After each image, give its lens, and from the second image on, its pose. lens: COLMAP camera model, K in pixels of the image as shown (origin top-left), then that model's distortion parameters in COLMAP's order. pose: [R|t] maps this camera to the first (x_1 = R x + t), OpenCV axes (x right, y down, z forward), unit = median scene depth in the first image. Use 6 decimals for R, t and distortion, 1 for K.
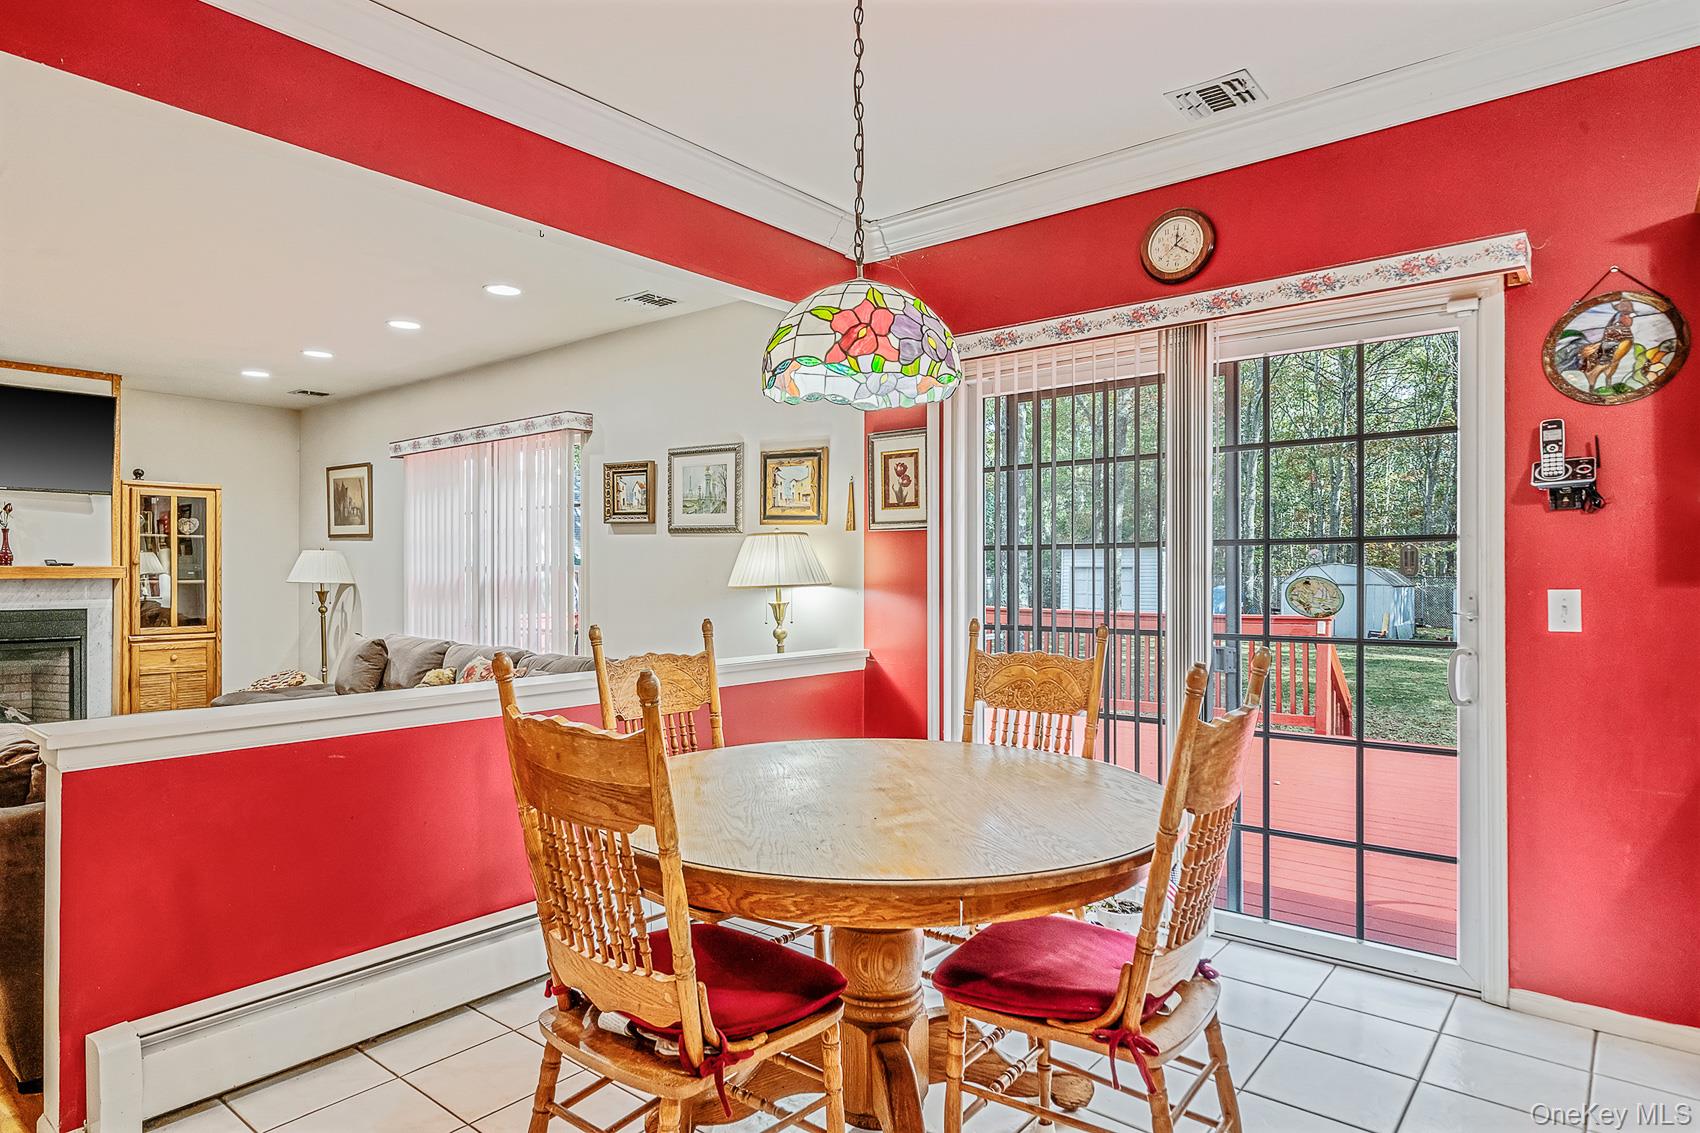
lens RADIAL K [[978.1, 0, 846.5], [0, 978.1, 570.2], [0, 0, 1]] dist [0.002580, 0.000359]
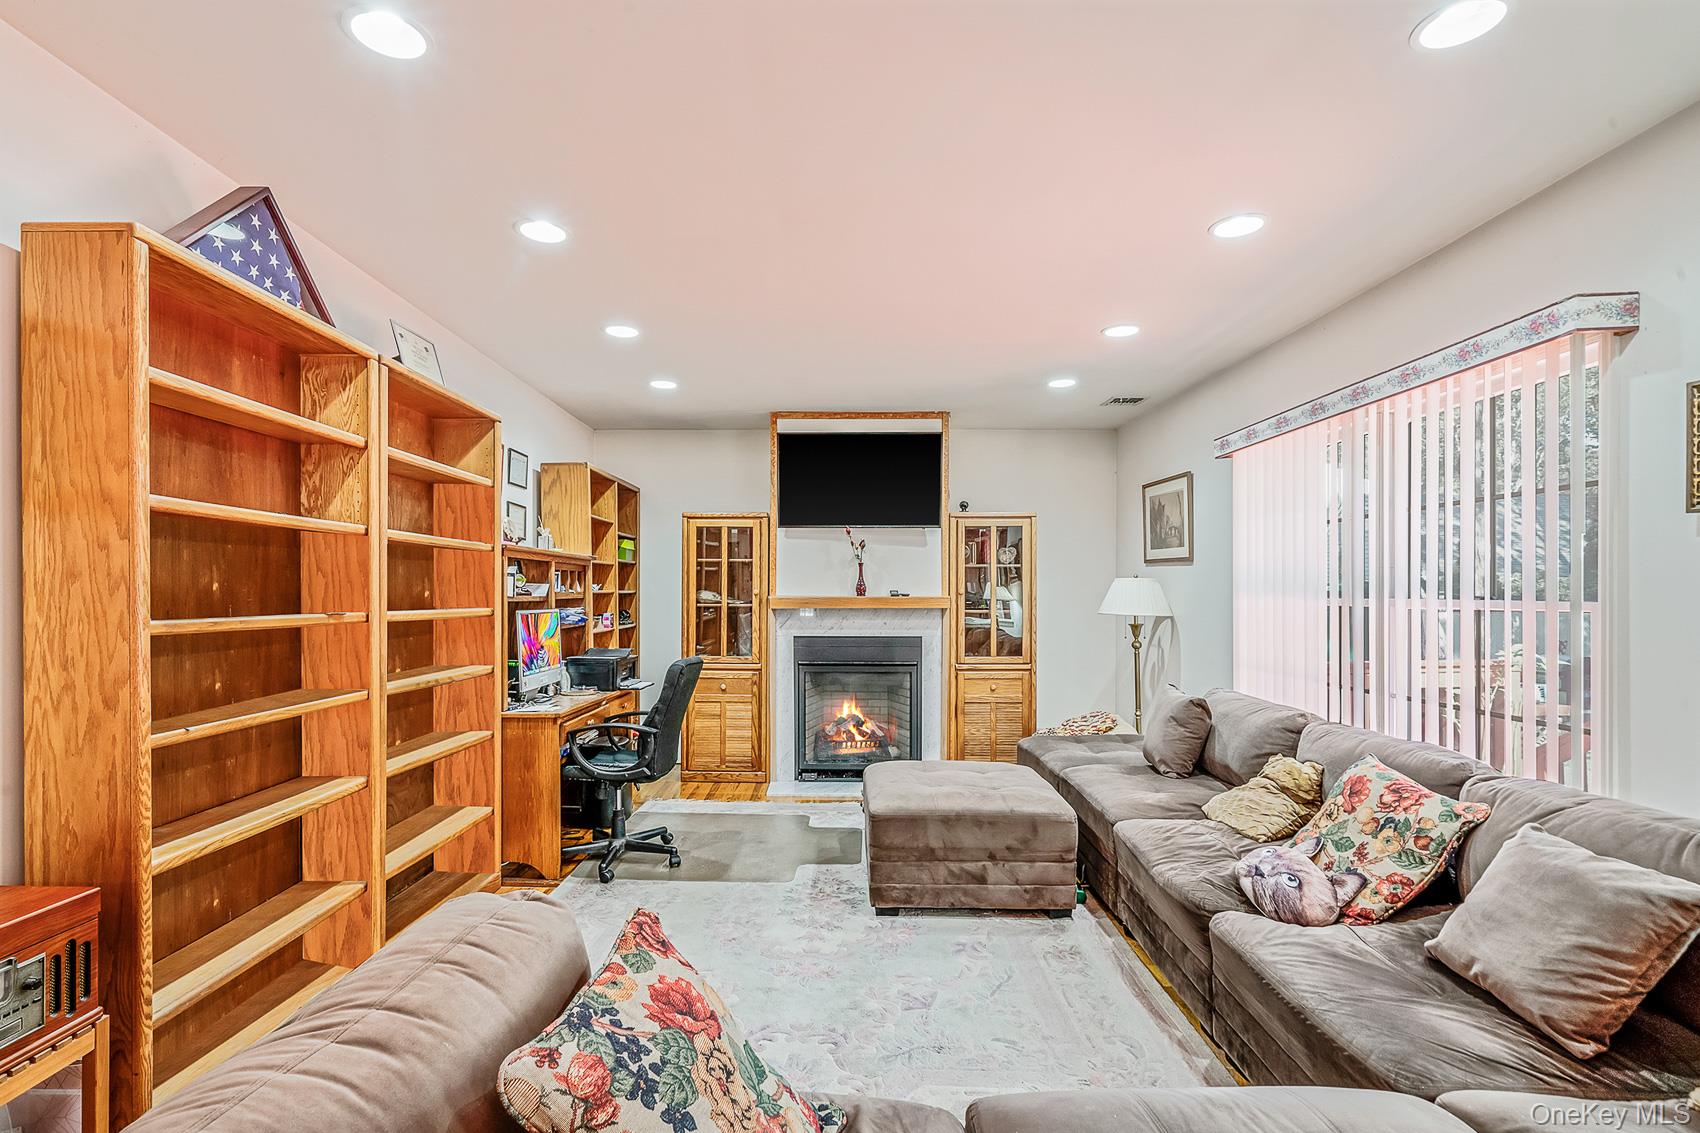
lens RADIAL K [[792.4, 0, 793.7], [0, 792.4, 593.4], [0, 0, 1]] dist [0.001693, -0.000058]
pose [[0.600201, 0.001033, -0.799849, -0.165505], [0.000551, 0.999998, 0.001705, -0.008372], [0.799849, -0.001464, 0.600199, 0.358974]]
